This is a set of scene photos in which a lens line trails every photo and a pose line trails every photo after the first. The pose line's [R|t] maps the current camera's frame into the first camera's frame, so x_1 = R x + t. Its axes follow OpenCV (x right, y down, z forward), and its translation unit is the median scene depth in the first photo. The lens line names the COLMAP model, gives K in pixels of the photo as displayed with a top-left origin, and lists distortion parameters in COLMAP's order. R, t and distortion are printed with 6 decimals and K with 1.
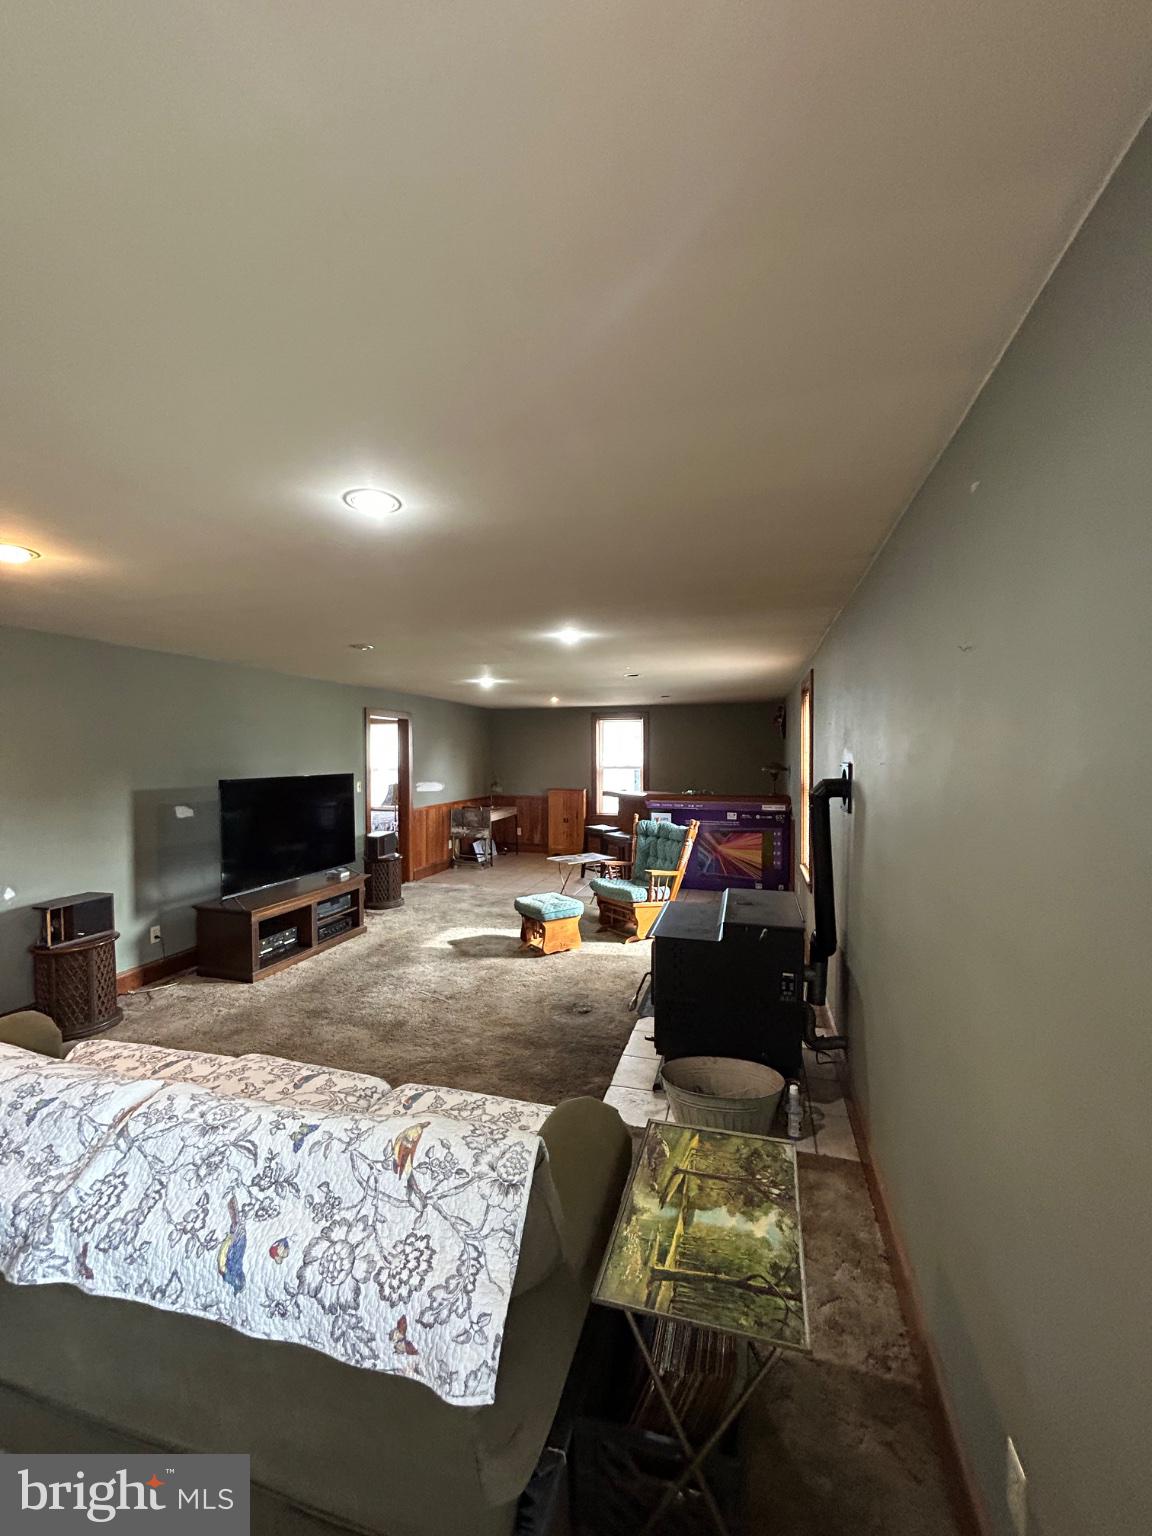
lens RADIAL K [[619.6, 0, 571.8], [0, 619.6, 772.1], [0, 0, 1]] dist [0.000487, 0.000611]
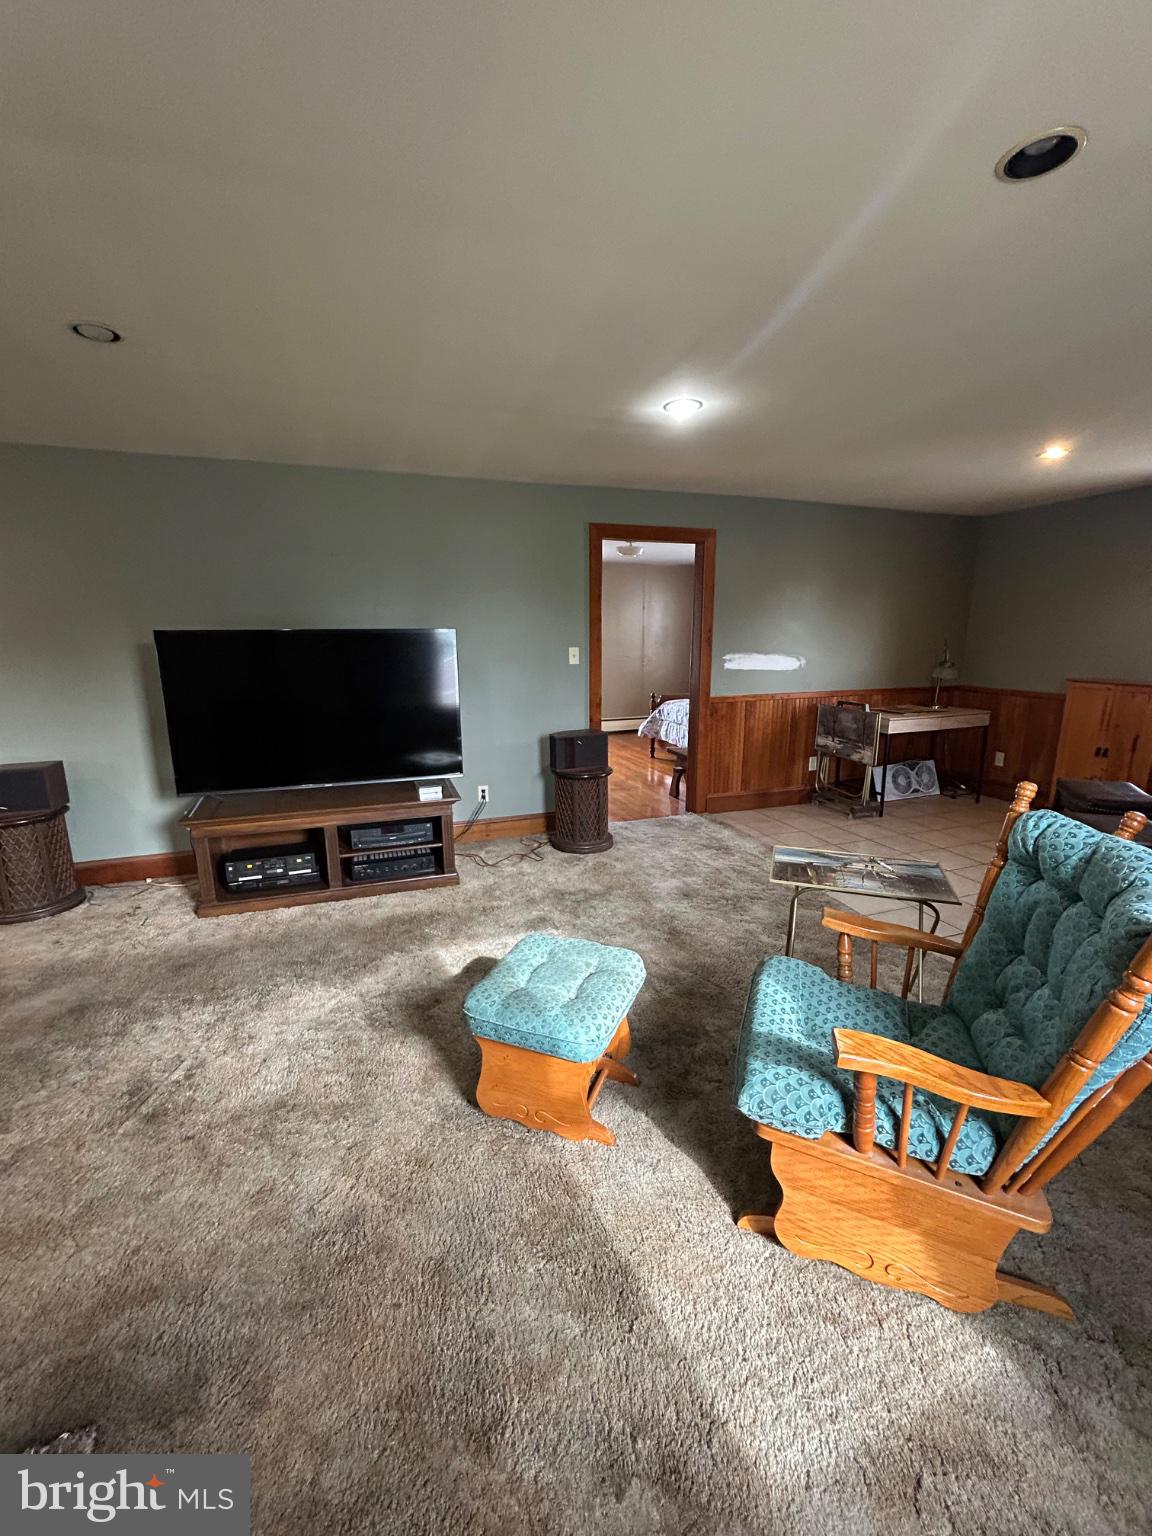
lens RADIAL K [[619.6, 0, 573.2], [0, 619.6, 768.9], [0, 0, 1]] dist [0.000487, 0.000611]
pose [[0.579326, 0.173946, -0.796319, 0.230112], [-0.019282, 0.979615, 0.199957, 0.013411], [0.814868, -0.100485, 0.570870, 0.778541]]
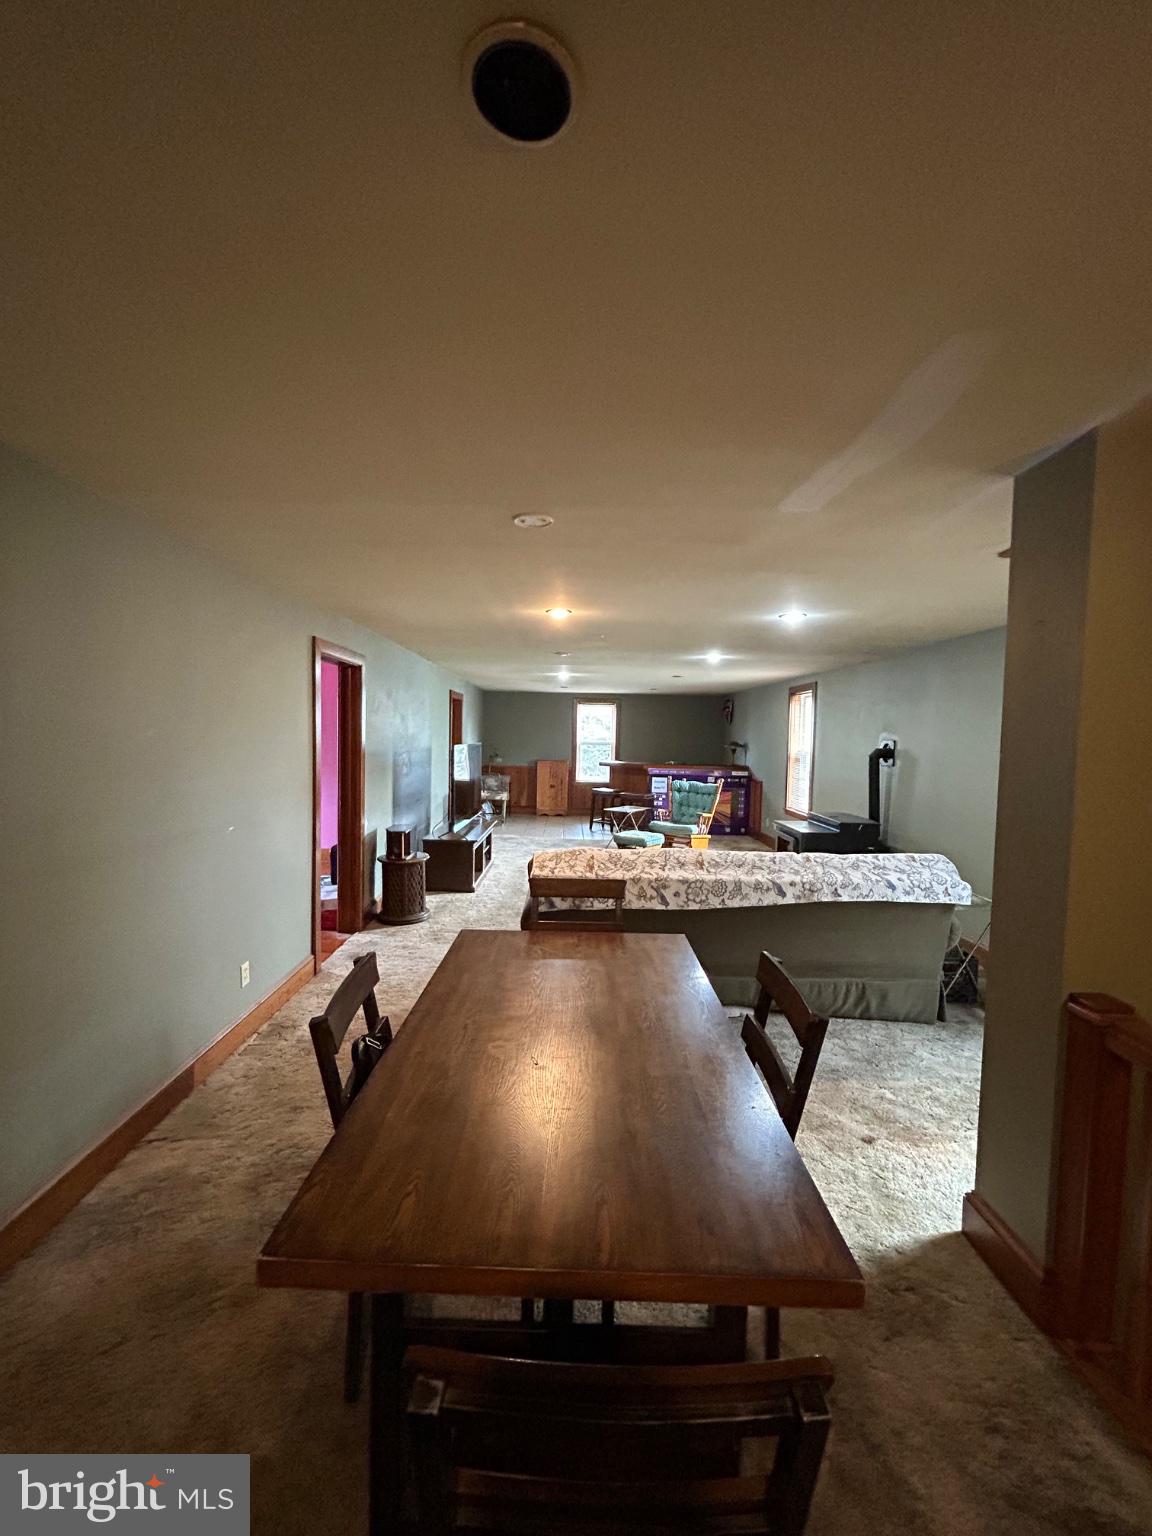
lens RADIAL K [[619.6, 0, 572.7], [0, 619.6, 768.0], [0, 0, 1]] dist [0.000487, 0.000611]
pose [[0.959752, 0.004153, 0.280820, -0.564429], [-0.011892, 0.999595, 0.025860, 0.017852], [-0.280598, -0.028159, 0.959412, -0.308751]]
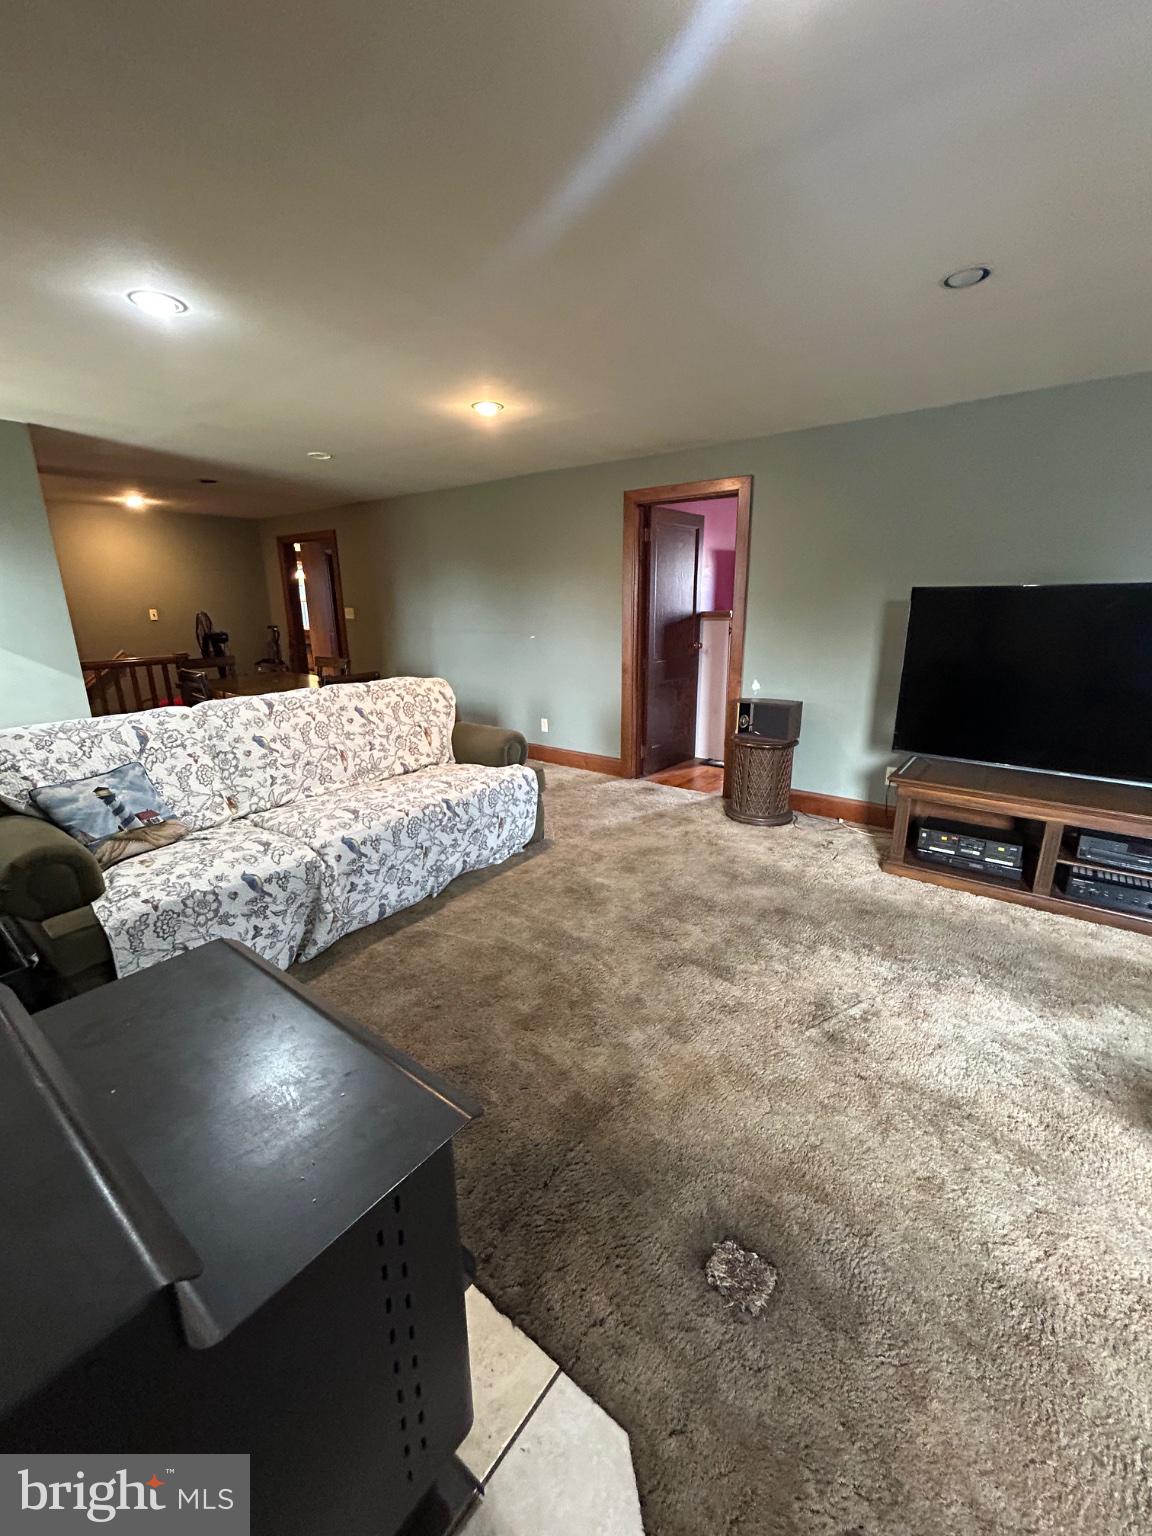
lens RADIAL K [[619.6, 0, 572.3], [0, 619.6, 767.8], [0, 0, 1]] dist [0.000487, 0.000611]
pose [[-0.372308, 0.249944, -0.893820, 0.207965], [-0.016644, 0.961102, 0.275691, 0.017730], [0.927960, 0.117519, -0.353666, 0.732040]]
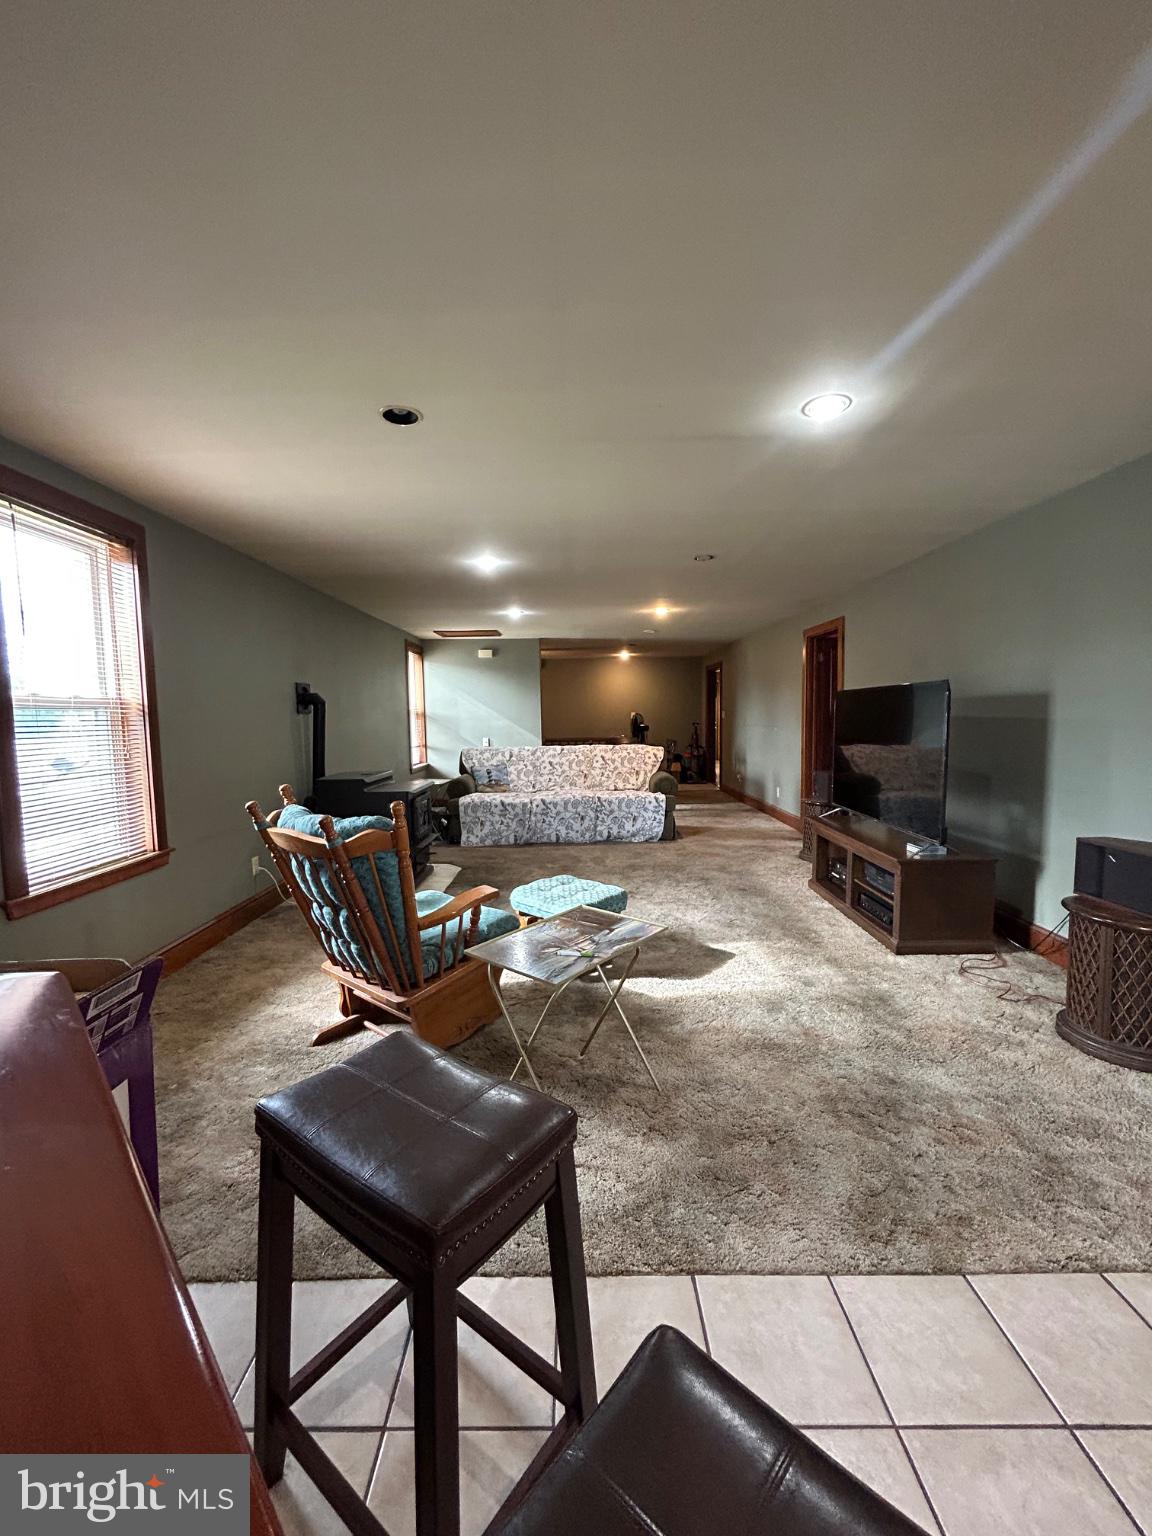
lens RADIAL K [[619.6, 0, 575.4], [0, 619.6, 770.6], [0, 0, 1]] dist [0.000487, 0.000611]
pose [[-0.961536, 0.040411, -0.271688, 0.116028], [0.008380, 0.992974, 0.118035, 0.014626], [0.274550, 0.111218, -0.955119, 1.517848]]
